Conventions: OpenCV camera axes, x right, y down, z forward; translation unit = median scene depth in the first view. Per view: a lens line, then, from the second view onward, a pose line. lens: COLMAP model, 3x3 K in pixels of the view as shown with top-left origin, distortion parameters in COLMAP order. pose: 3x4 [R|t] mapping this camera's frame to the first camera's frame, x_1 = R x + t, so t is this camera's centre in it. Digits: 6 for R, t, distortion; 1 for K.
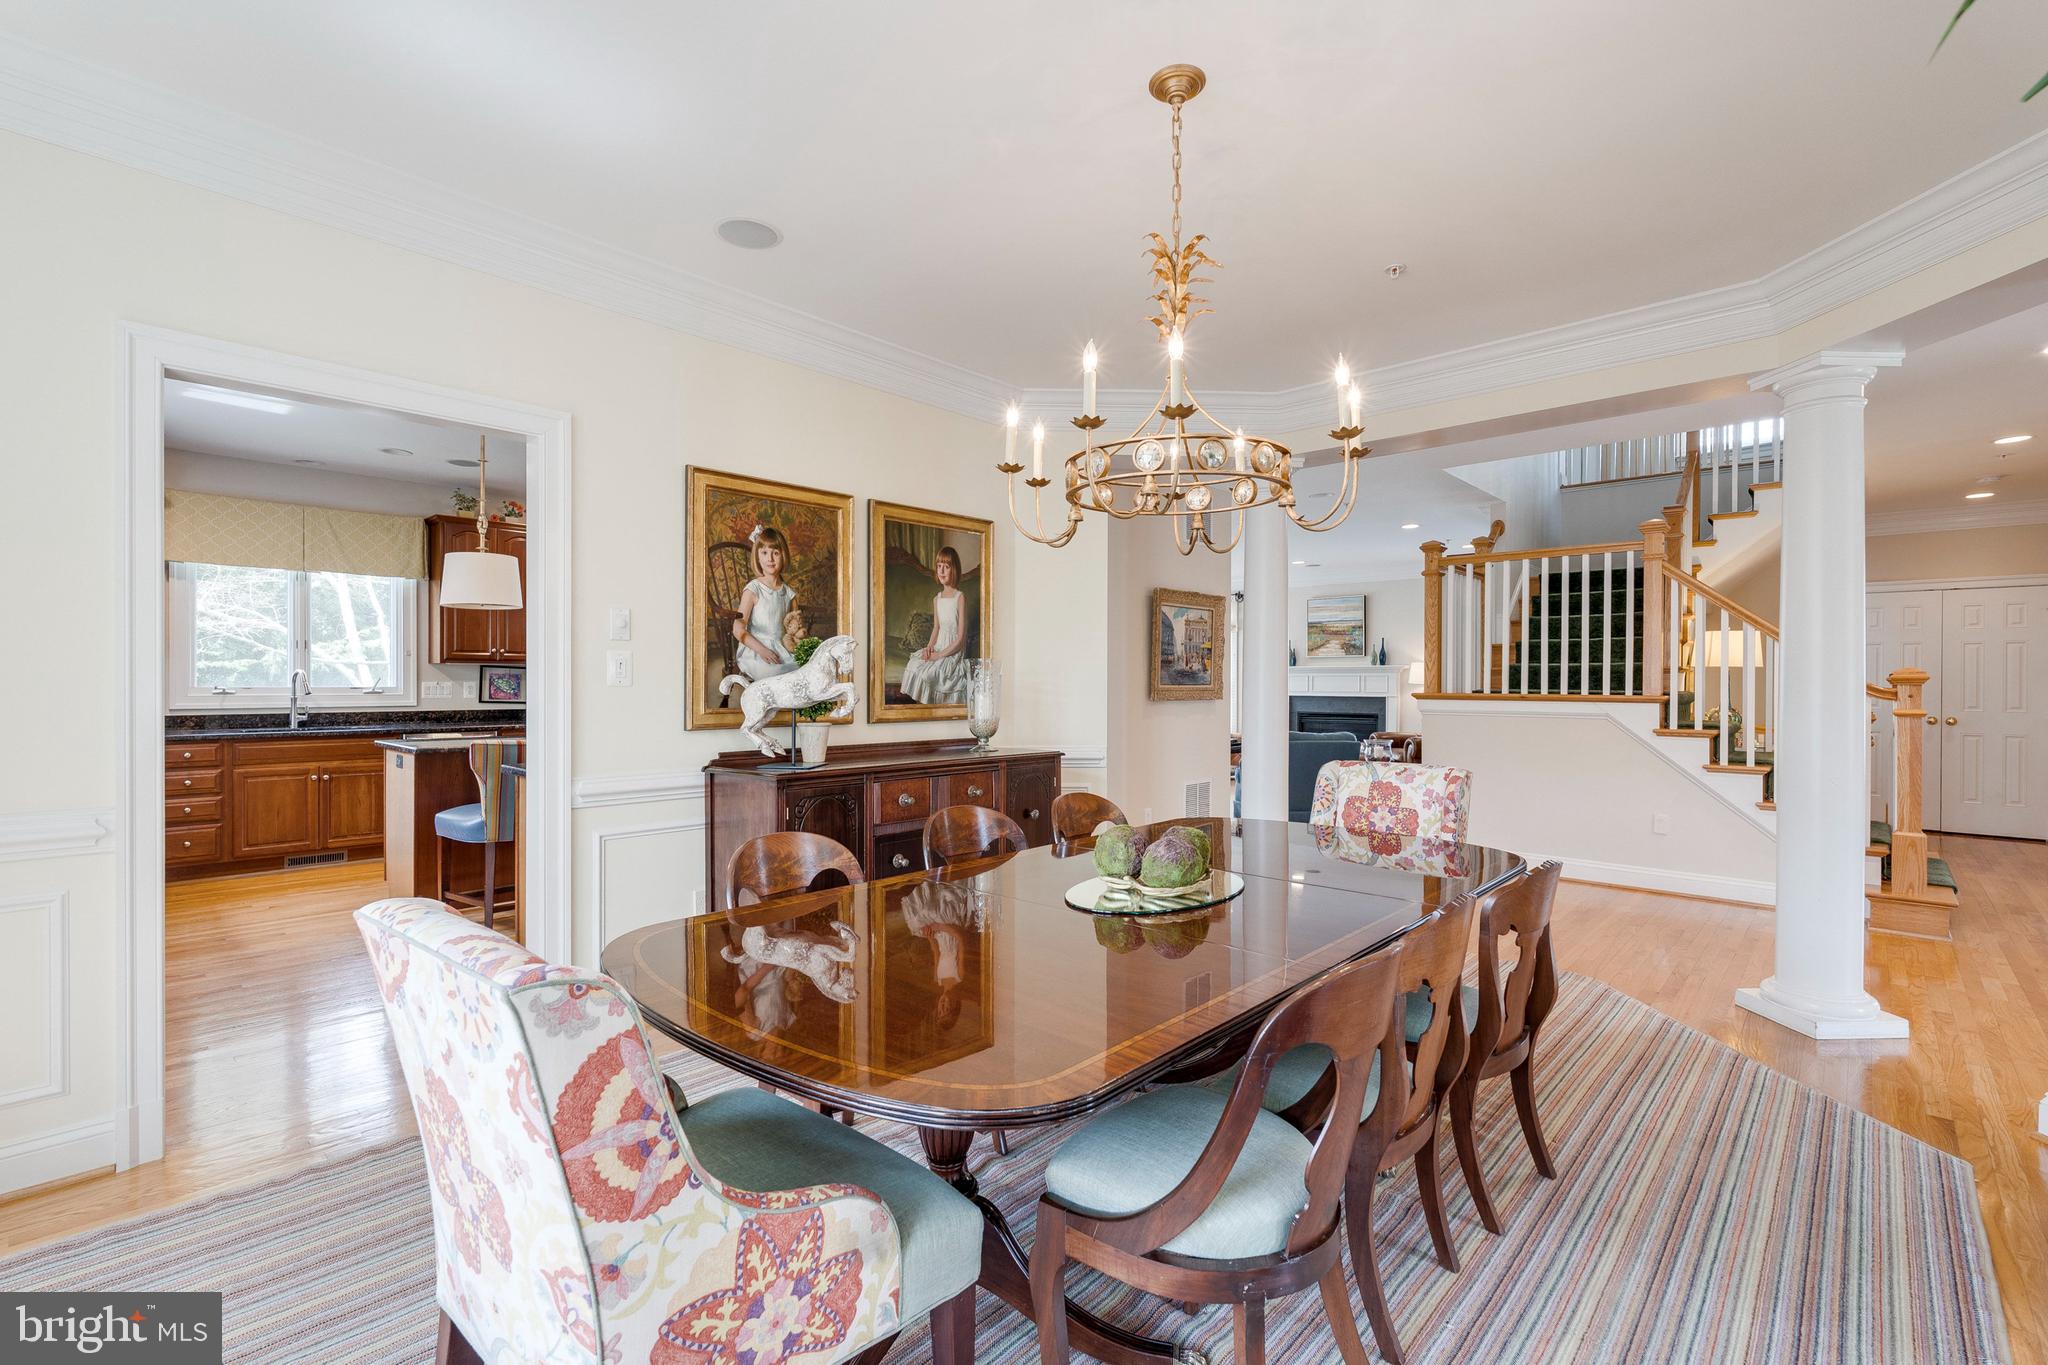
lens RADIAL K [[898.7, 0, 983.2], [0, 898.7, 683.7], [0, 0, 1]] dist [0.000559, -0.000130]
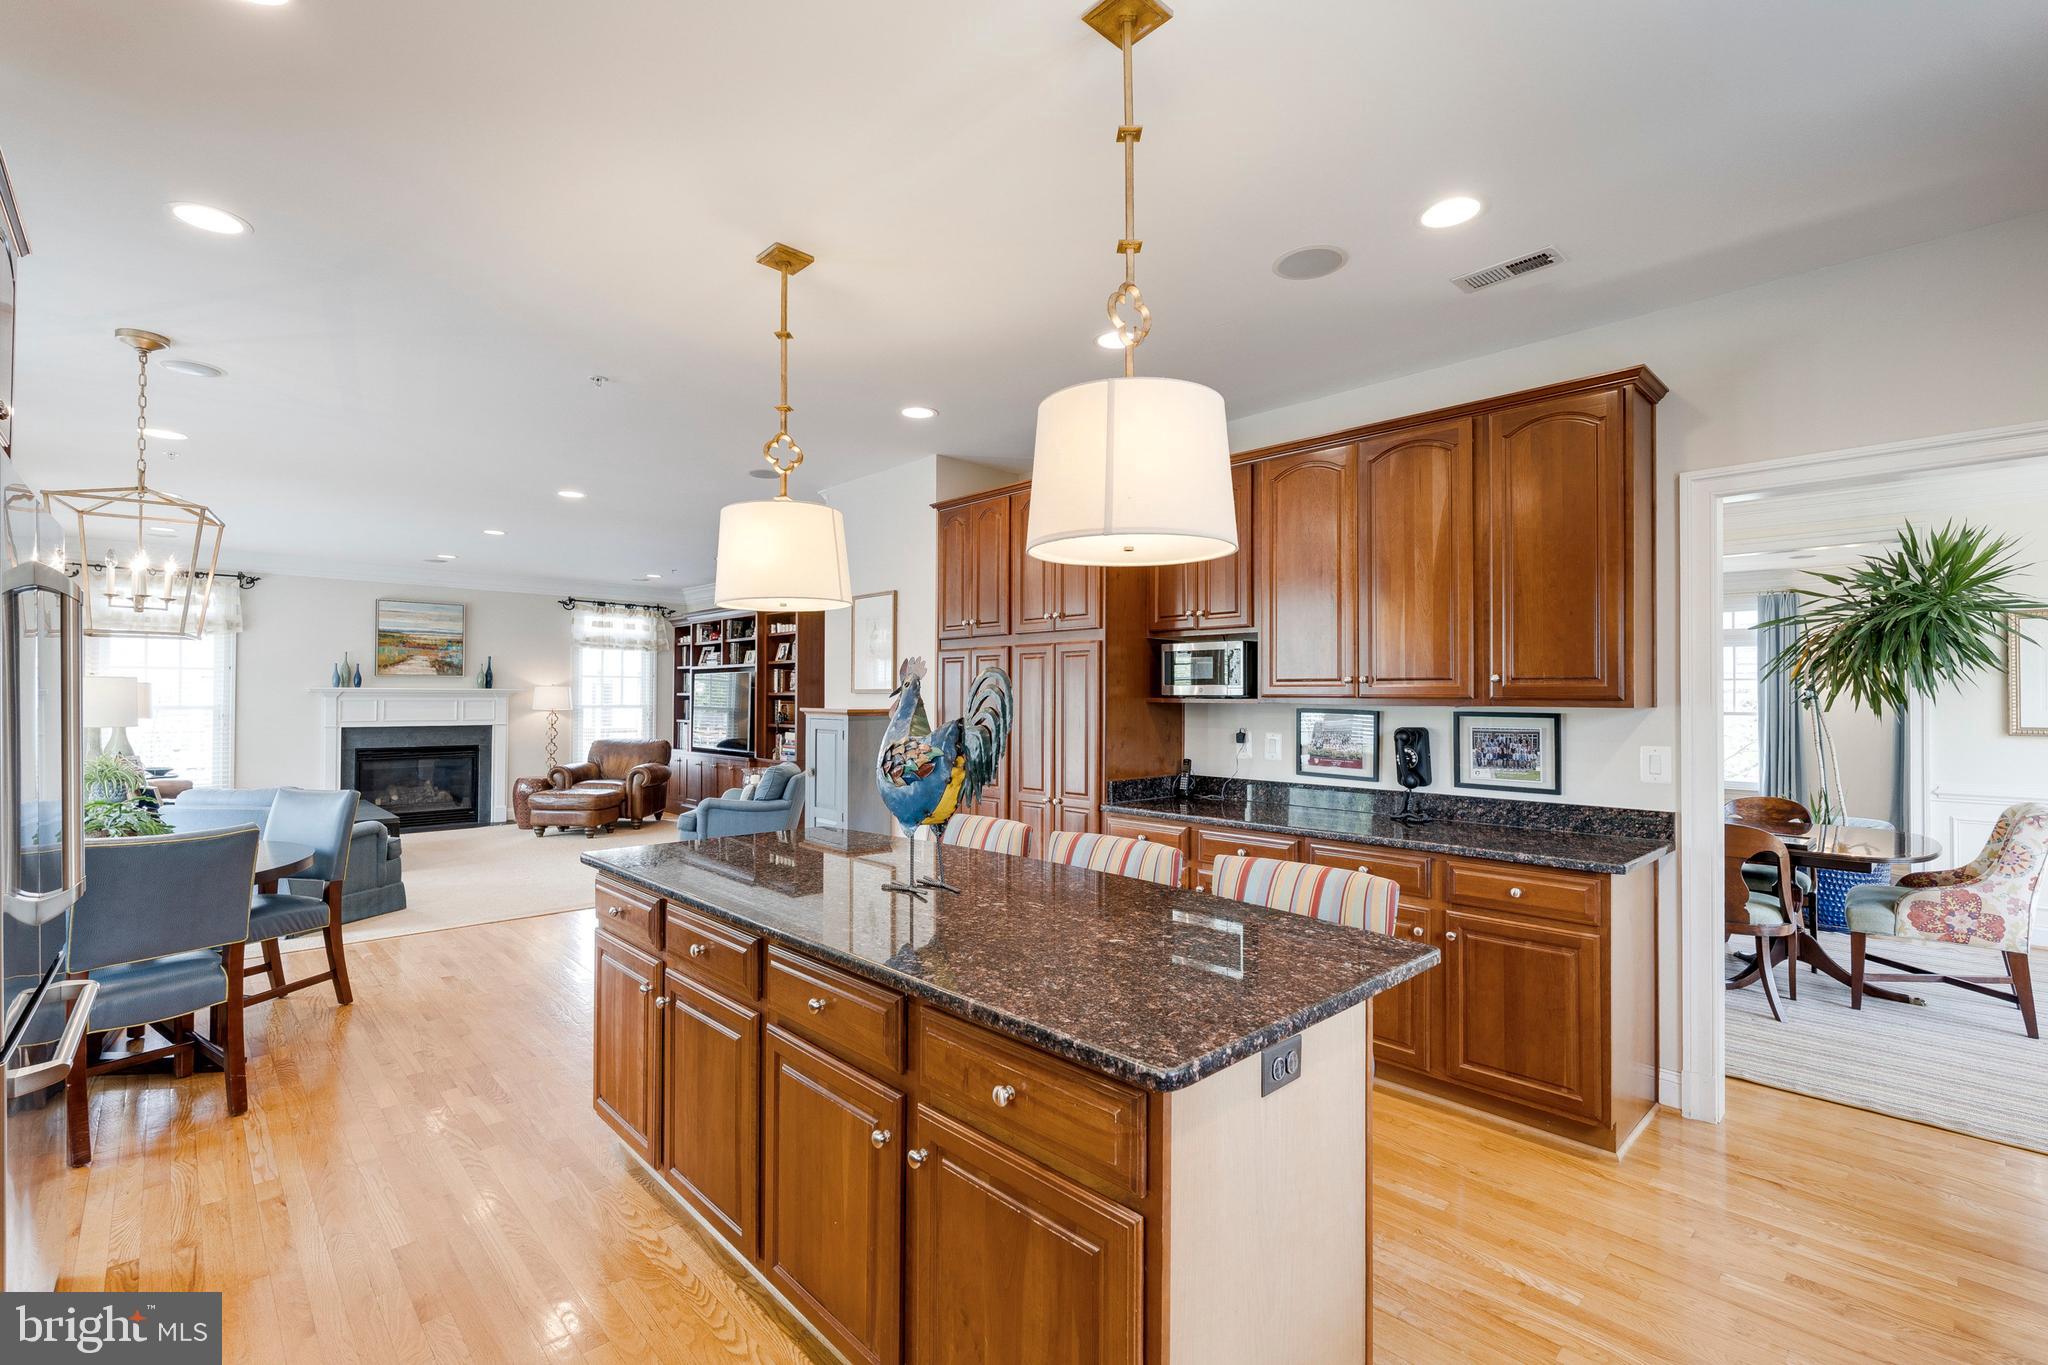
lens RADIAL K [[898.7, 0, 1020.1], [0, 898.7, 686.6], [0, 0, 1]] dist [0.000559, -0.000130]
pose [[0.023687, 0.010382, 0.999666, -0.745720], [-0.002498, 0.999944, -0.010326, -0.026382], [-0.999716, -0.002252, 0.023712, 0.850815]]
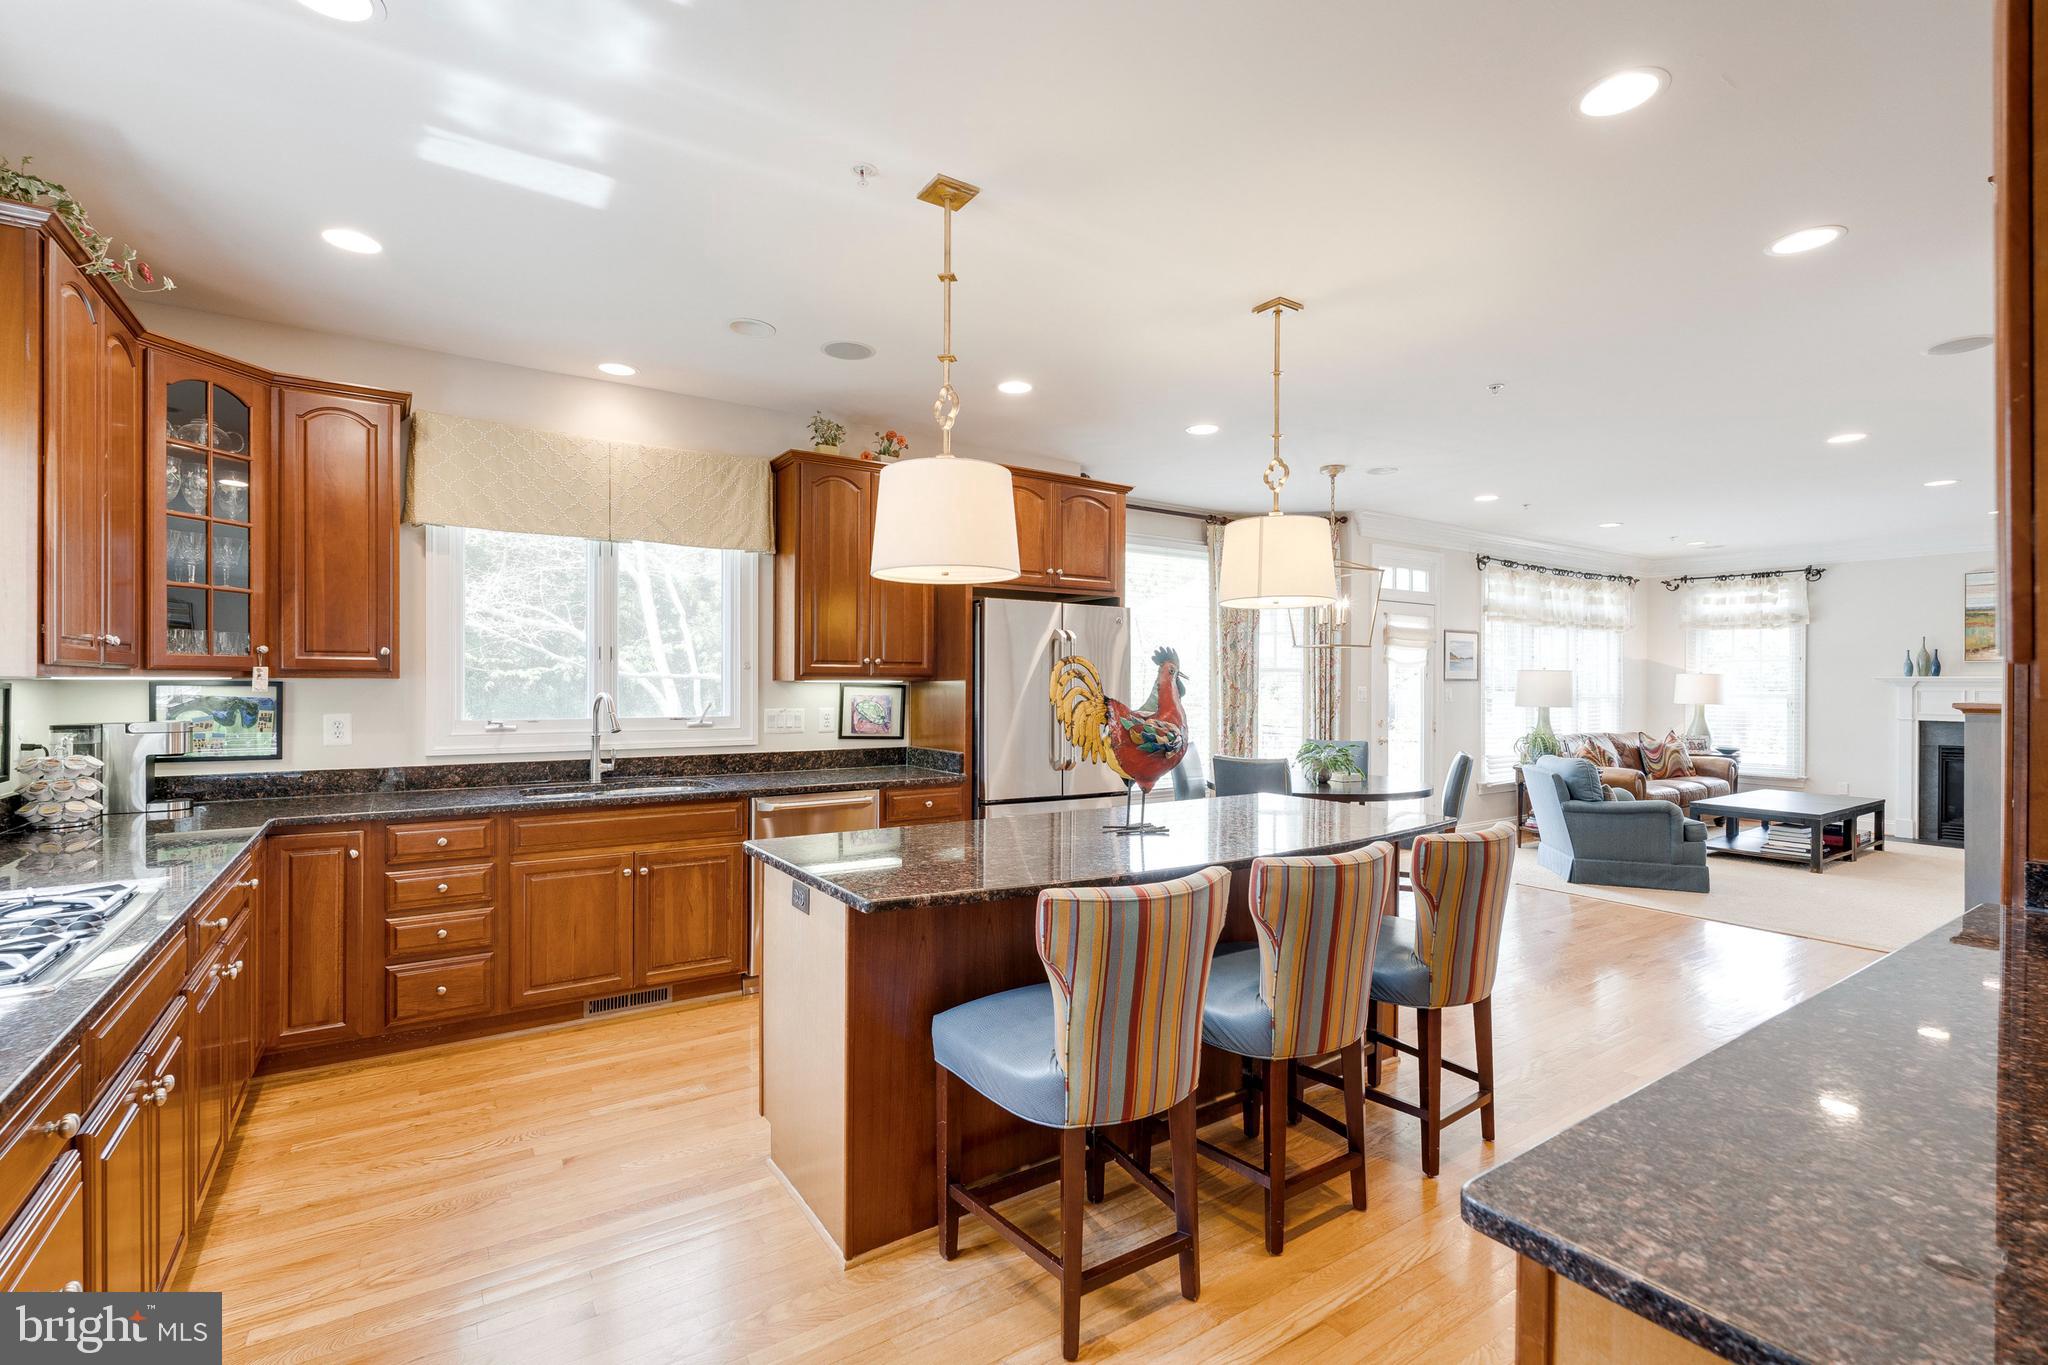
lens RADIAL K [[898.7, 0, 1019.1], [0, 898.7, 688.3], [0, 0, 1]] dist [0.000559, -0.000130]
pose [[0.980096, 0.002828, -0.198504, -0.340231], [-0.002127, 0.999991, 0.003745, -0.021848], [0.198513, -0.003248, 0.980093, 0.427031]]
